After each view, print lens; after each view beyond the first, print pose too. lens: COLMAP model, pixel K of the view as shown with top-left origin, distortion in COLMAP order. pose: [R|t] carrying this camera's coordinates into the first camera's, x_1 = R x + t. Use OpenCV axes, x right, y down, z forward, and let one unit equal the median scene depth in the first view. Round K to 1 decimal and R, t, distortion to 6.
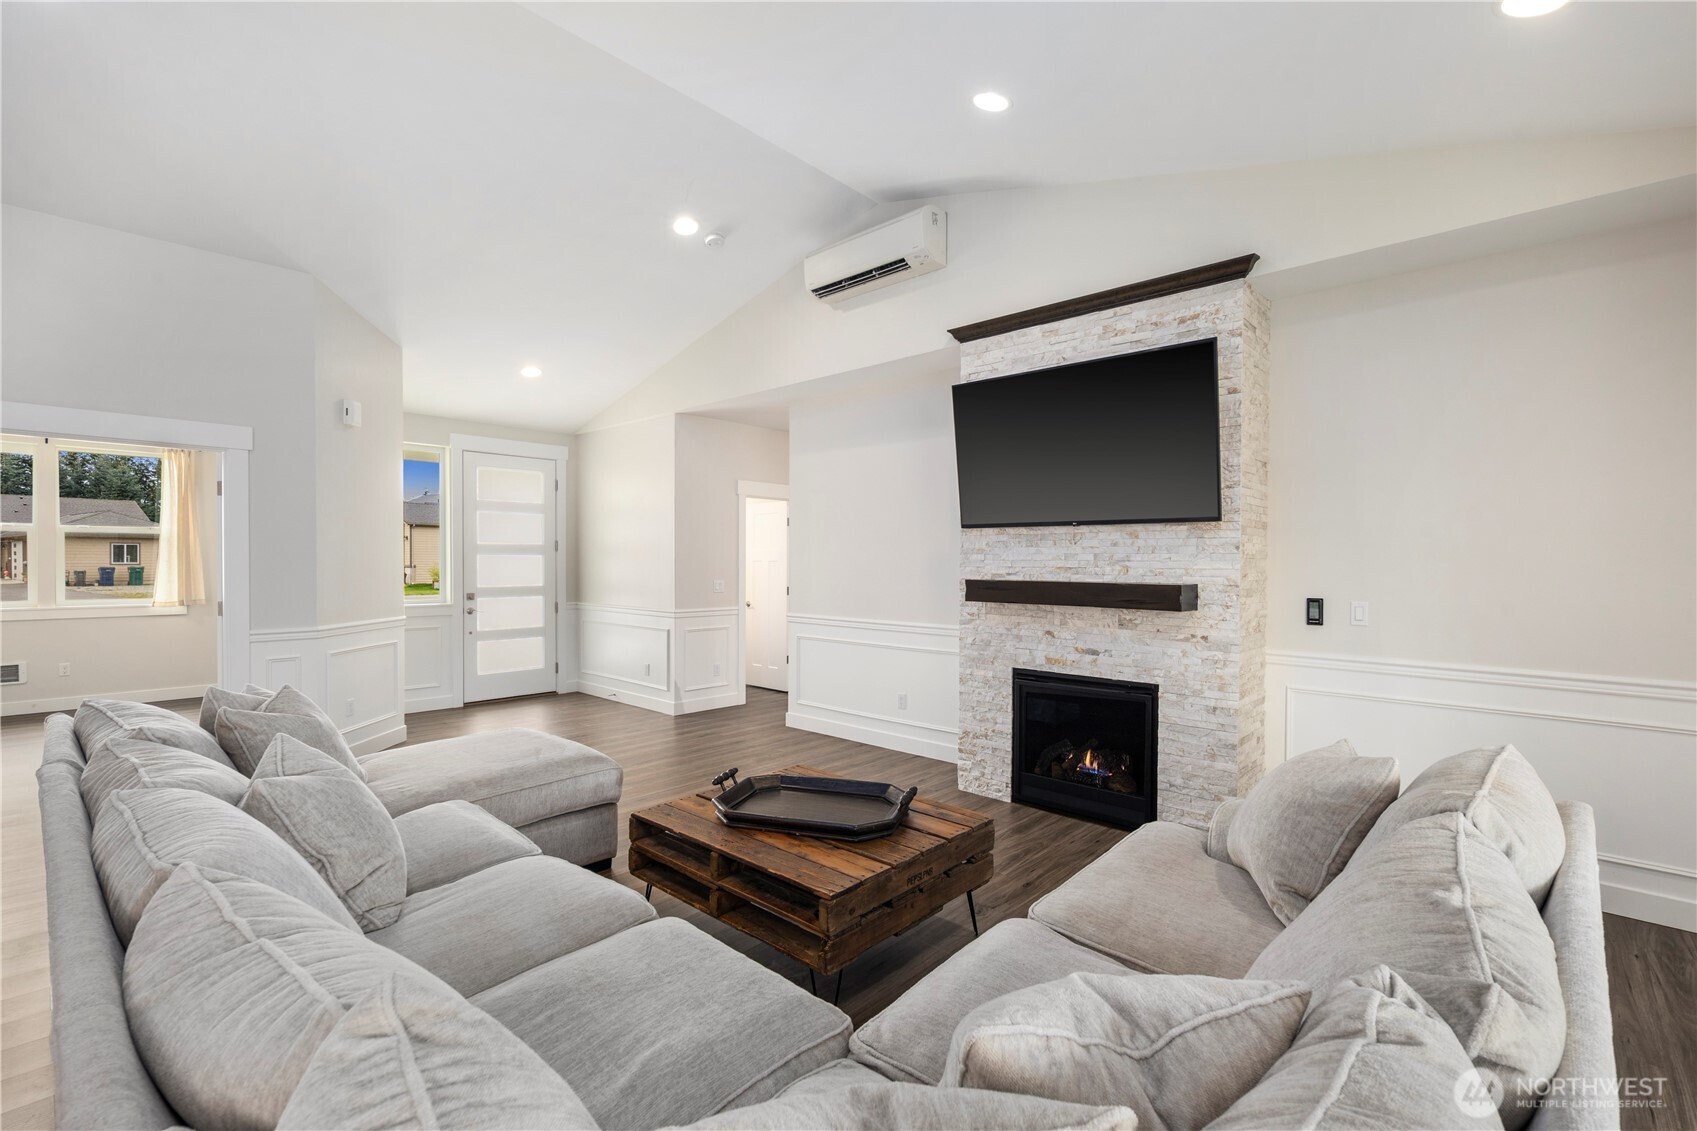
lens RADIAL K [[743.3, 0, 858.6], [0, 743.3, 555.5], [0, 0, 1]] dist [0.010595, -0.005673]
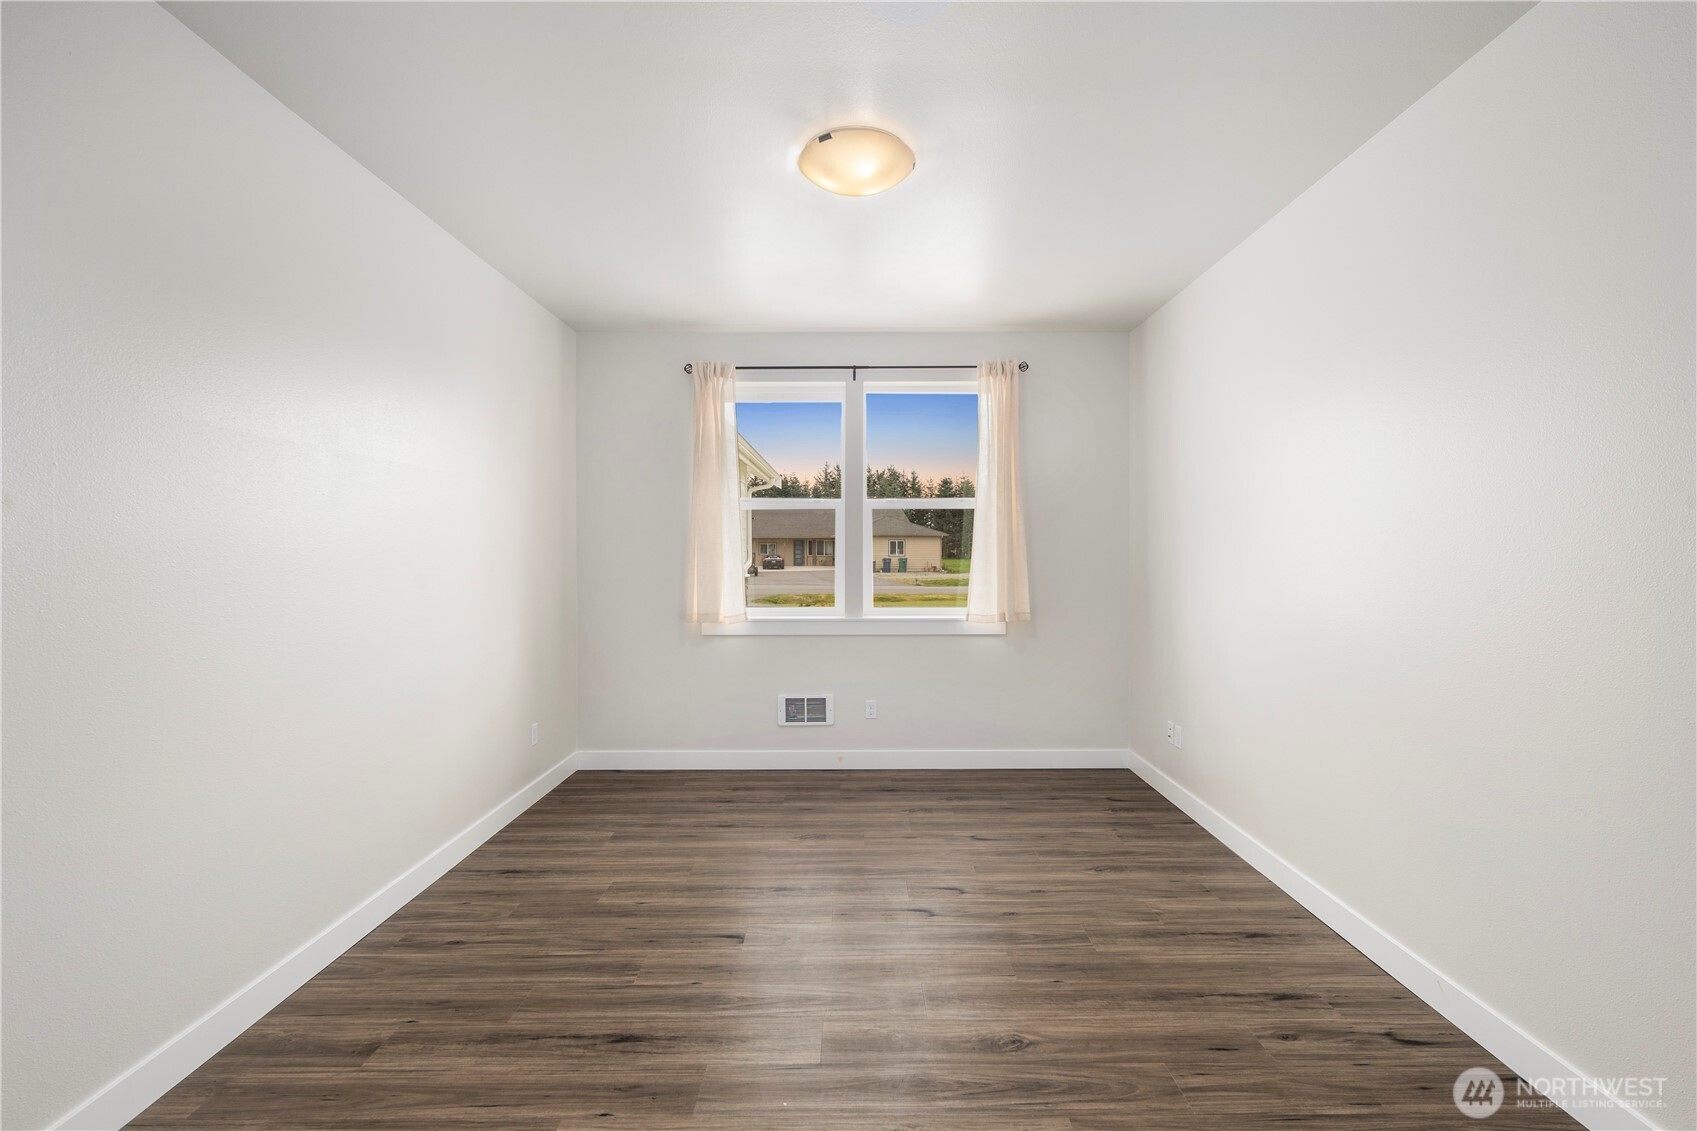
lens RADIAL K [[743.3, 0, 858.6], [0, 743.3, 555.5], [0, 0, 1]] dist [0.010595, -0.005673]
pose [[0.679167, 0.007783, -0.733942, -0.653861], [-0.003170, 0.999966, 0.007671, 0.009877], [0.733977, -0.002883, 0.679168, 0.605504]]
